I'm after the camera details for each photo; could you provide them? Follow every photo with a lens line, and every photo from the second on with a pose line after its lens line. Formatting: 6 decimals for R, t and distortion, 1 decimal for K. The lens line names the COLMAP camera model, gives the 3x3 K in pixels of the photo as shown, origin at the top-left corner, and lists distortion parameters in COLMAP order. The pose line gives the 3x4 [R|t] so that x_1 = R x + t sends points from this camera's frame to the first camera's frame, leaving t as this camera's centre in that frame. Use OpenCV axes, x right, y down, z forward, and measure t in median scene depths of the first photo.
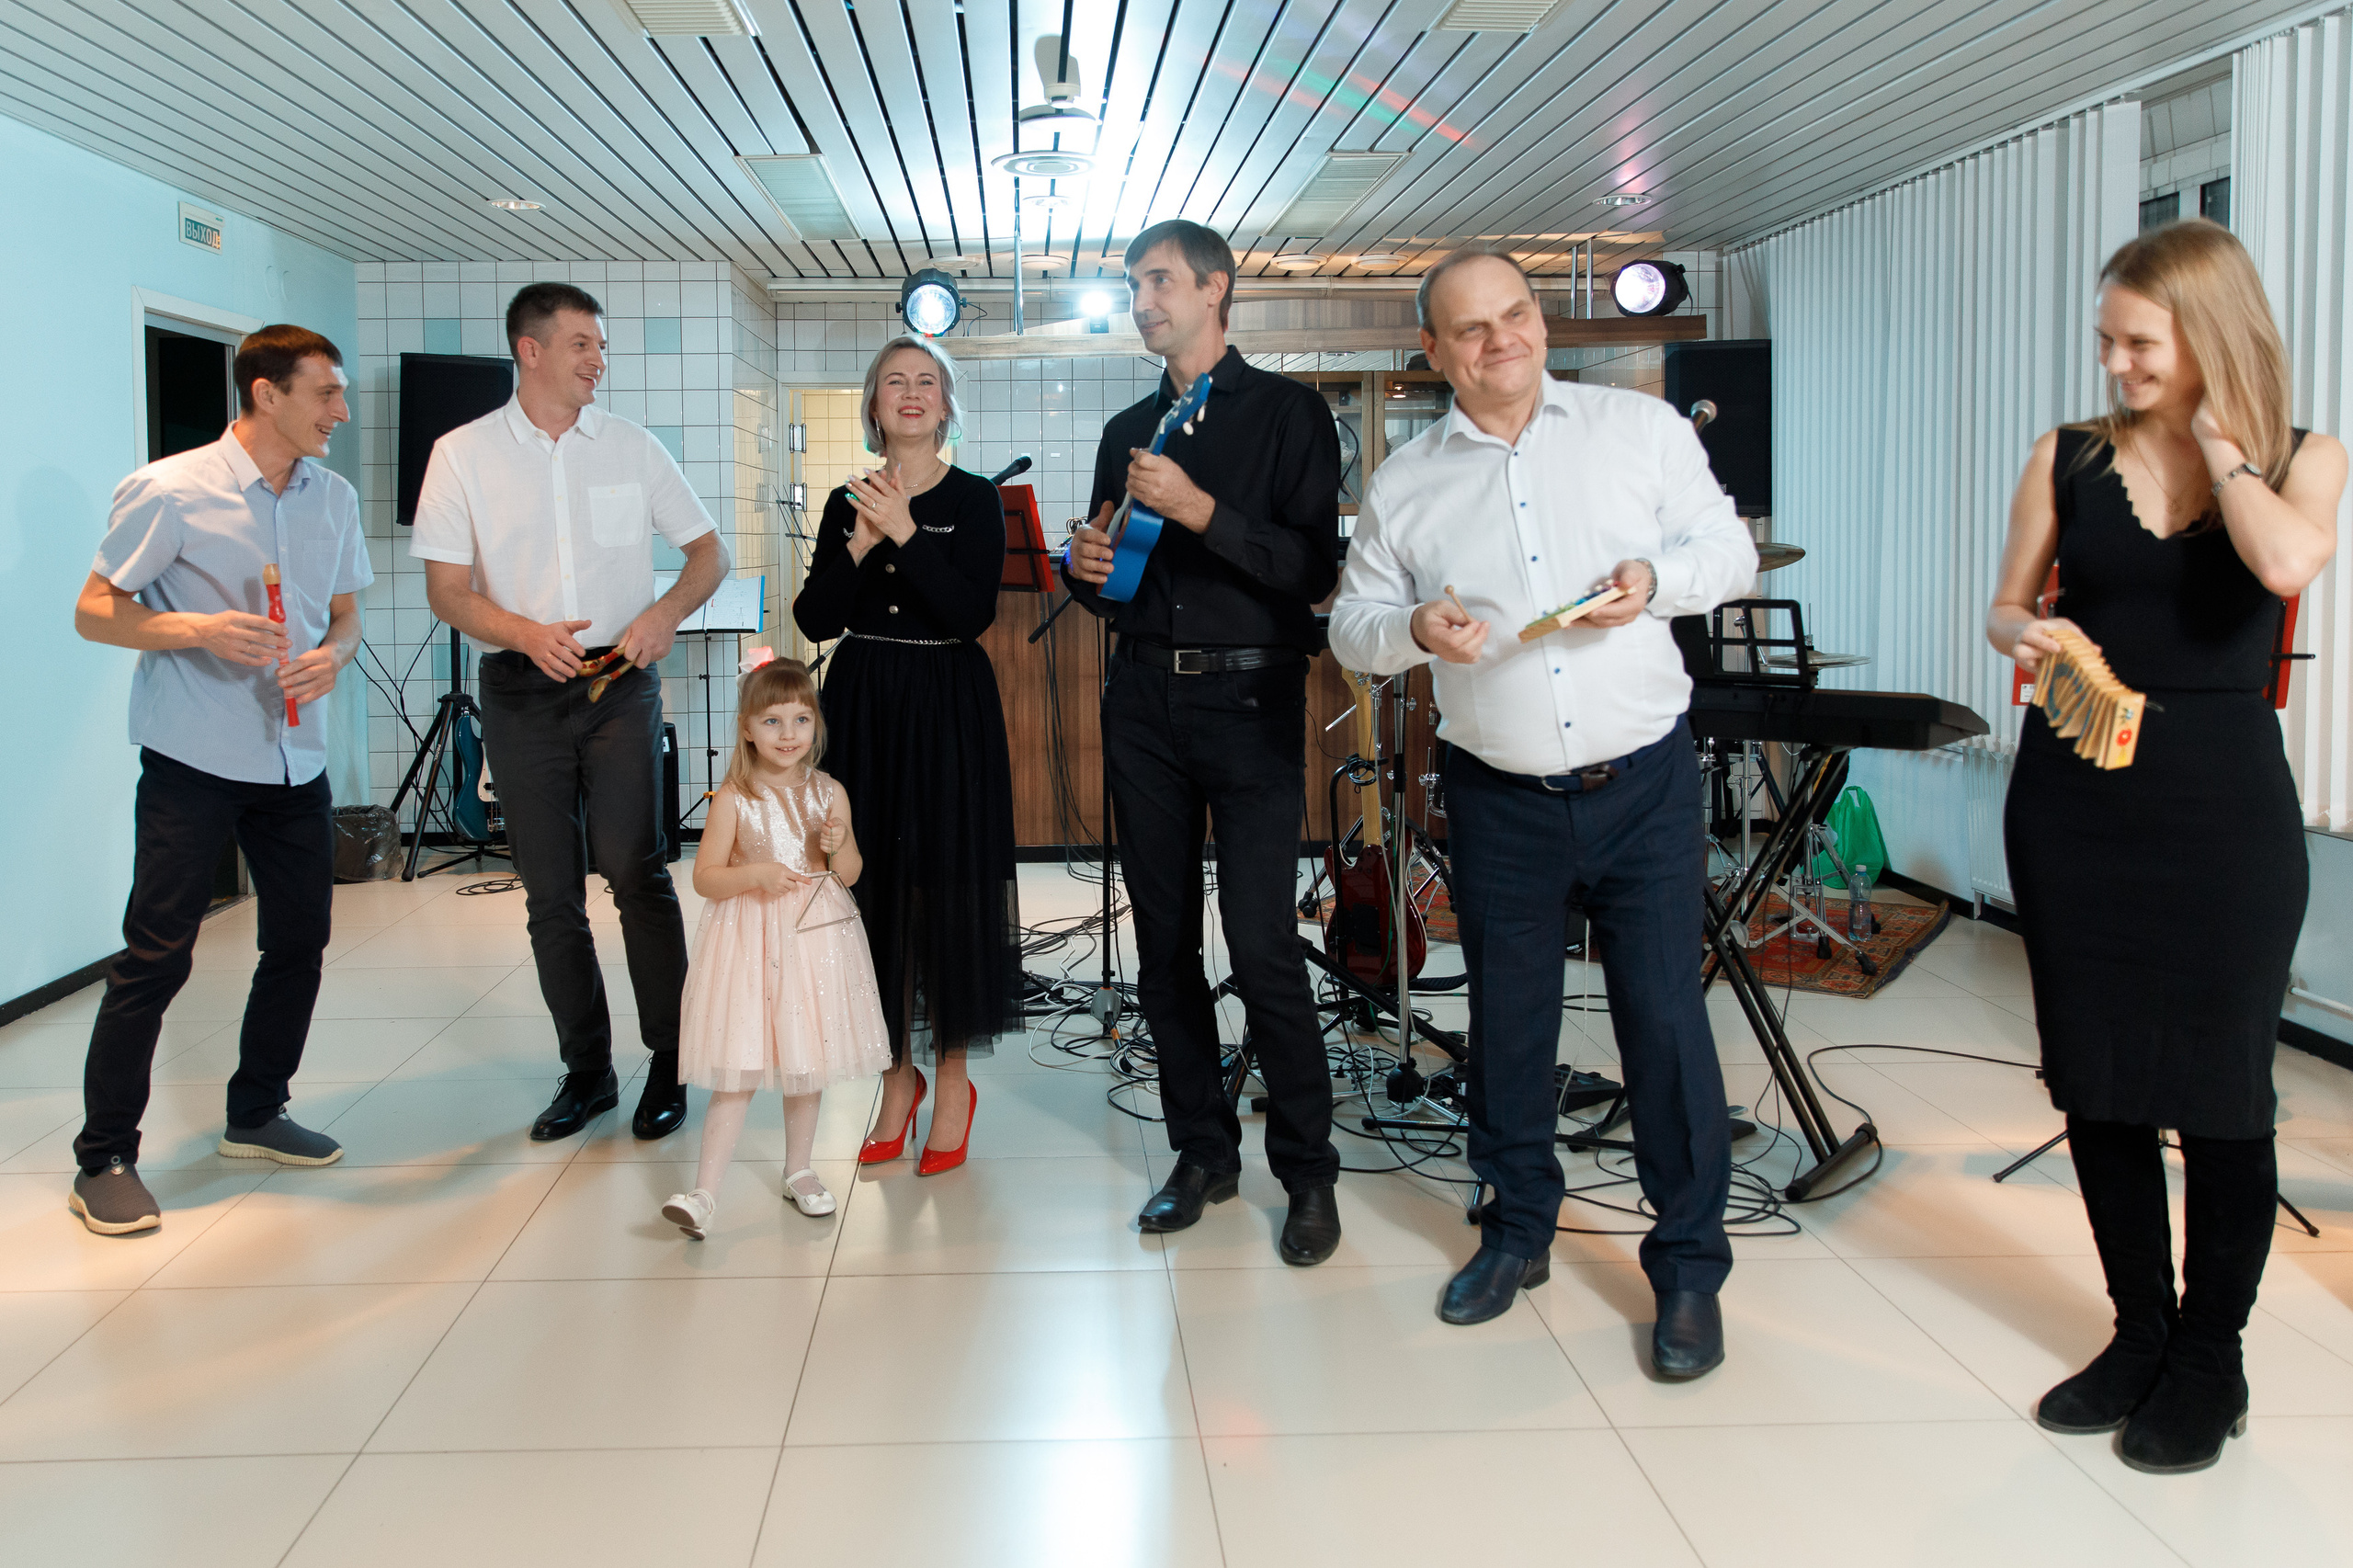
lens RADIAL K [[1812.8, 0, 1088.7], [0, 1812.8, 600.8], [0, 0, 1]] dist [0.001564, 0.003028]
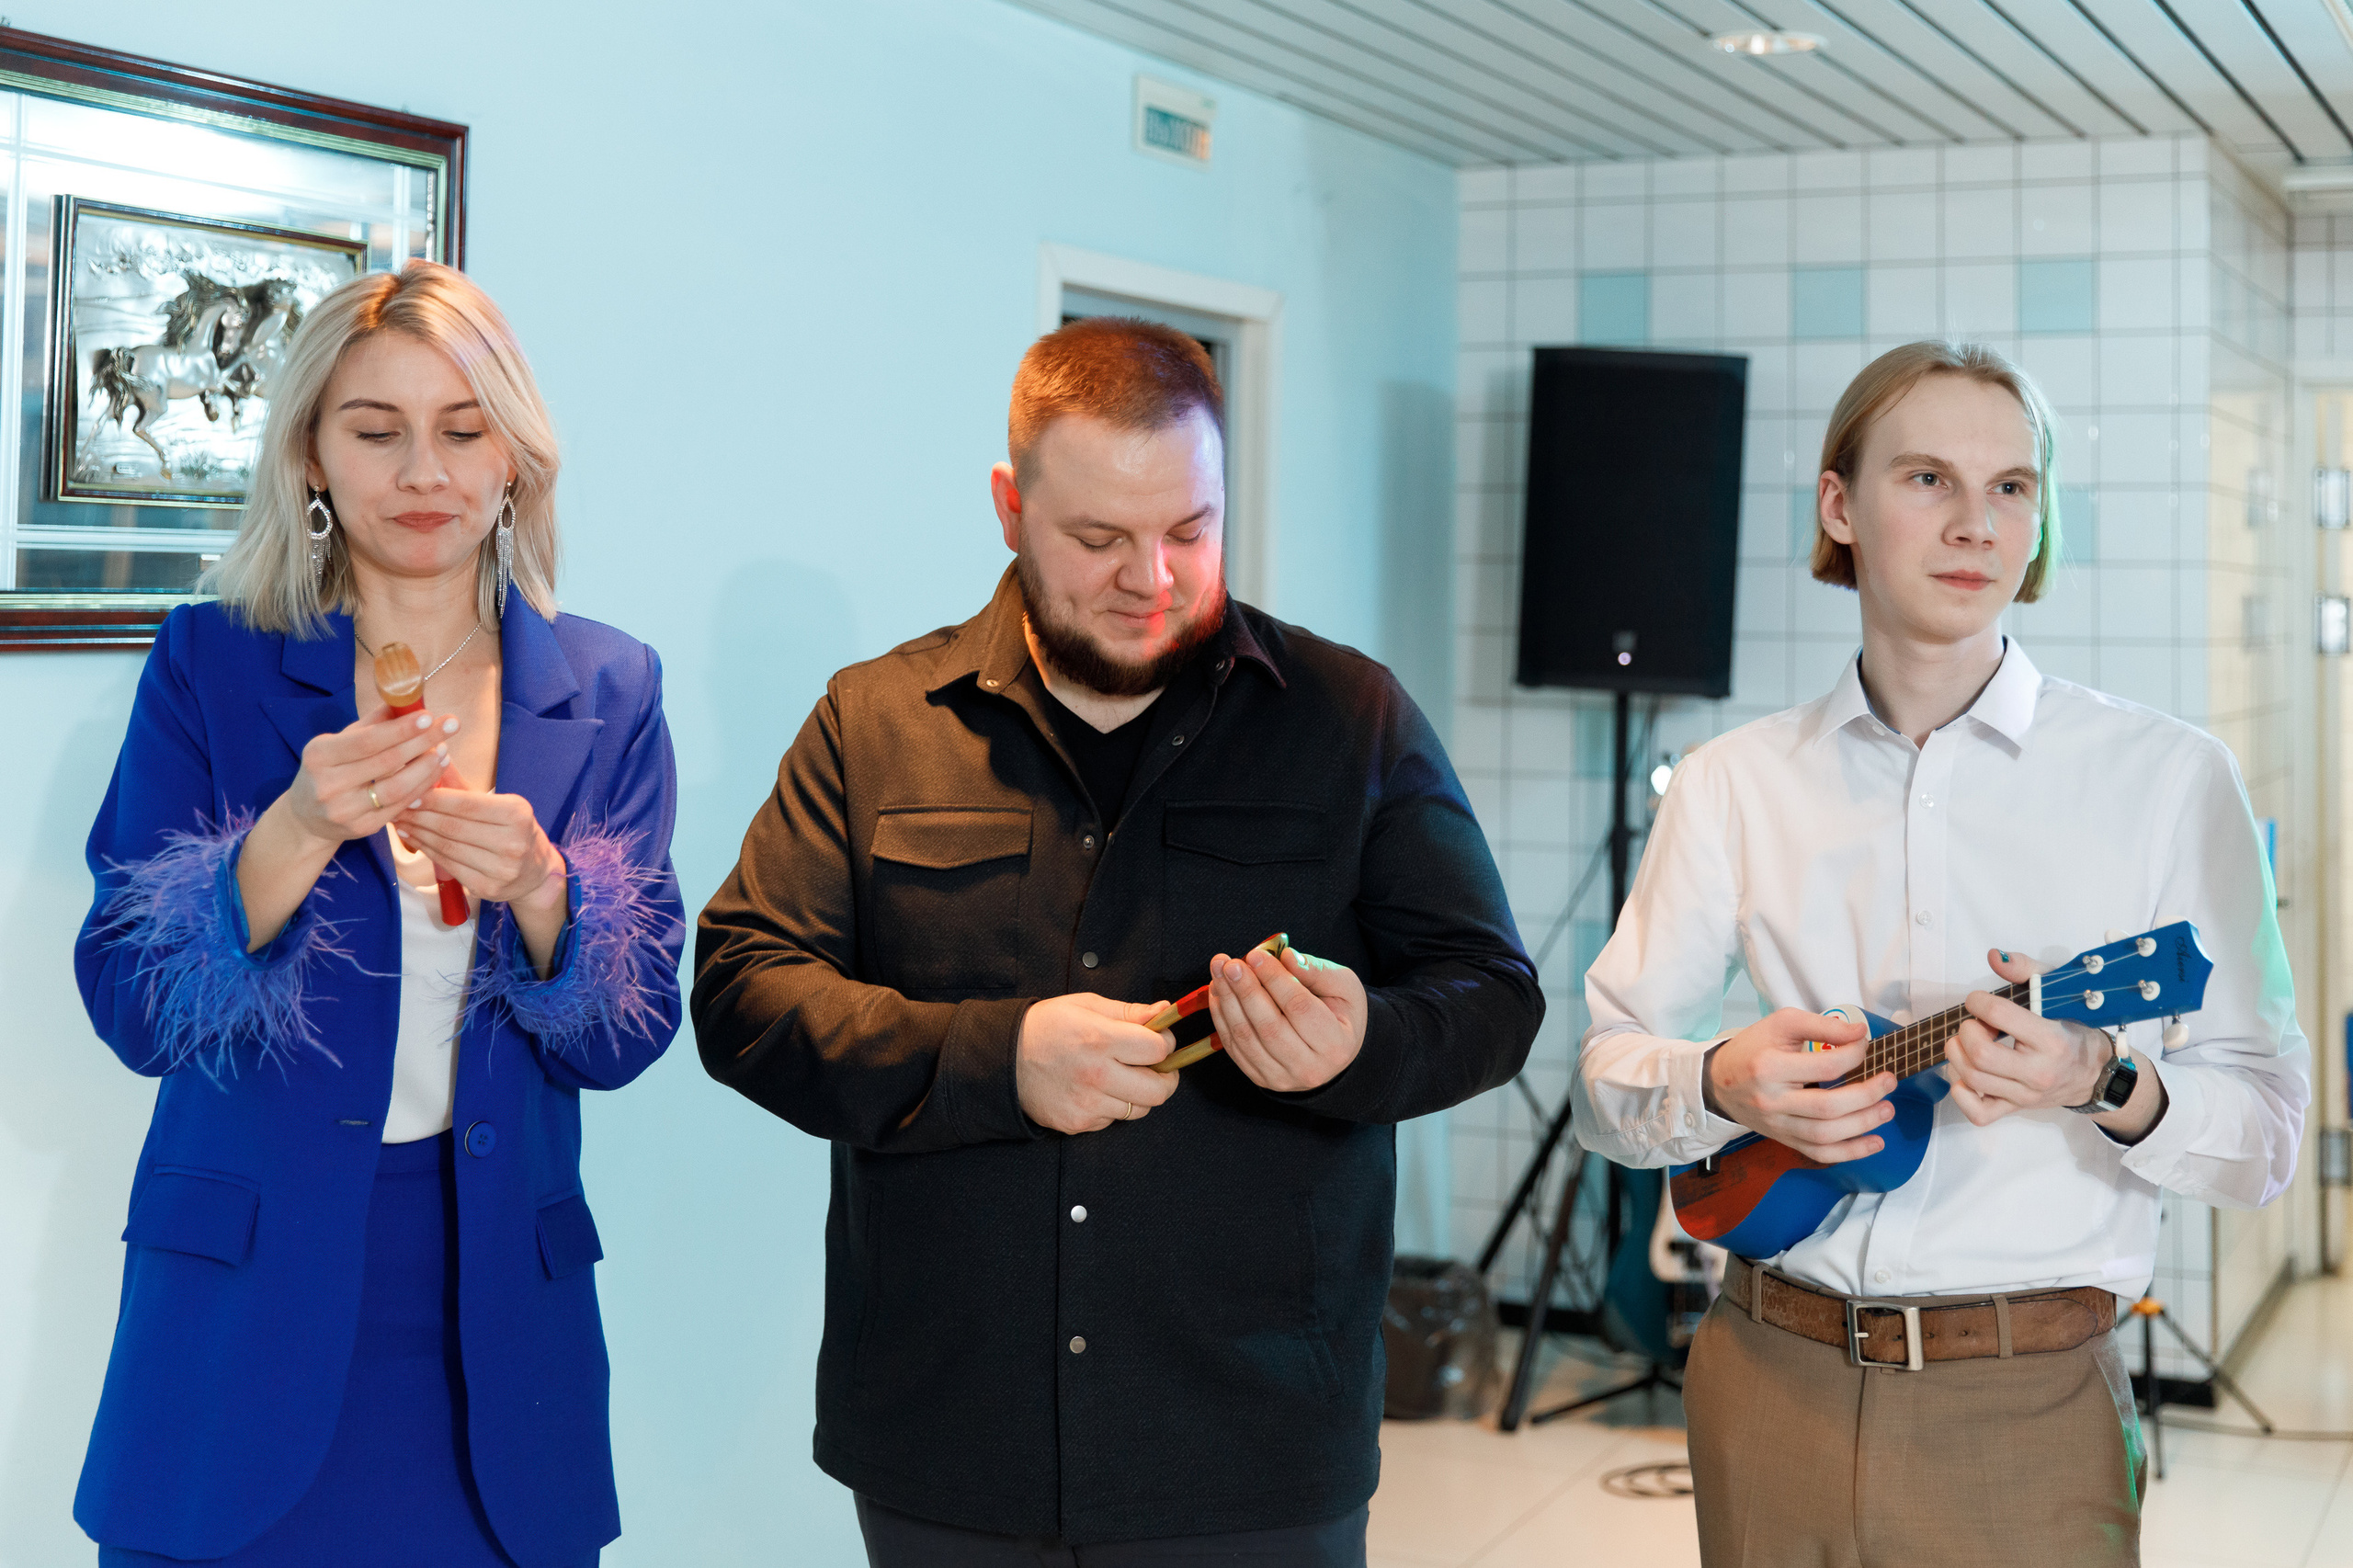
lens RADIAL K [[3262.1, 0, 1126.0], [0, 3262.1, 438.6], [0, 0, 1]] dist [0.004481, 0.000000]
pose [[0.883304, 0.001222, -0.468799, -0.065765], [-0.042302, 0.996125, -0.077108, -0.043838], [0.466888, 0.087941, 0.879933, 0.184139]]
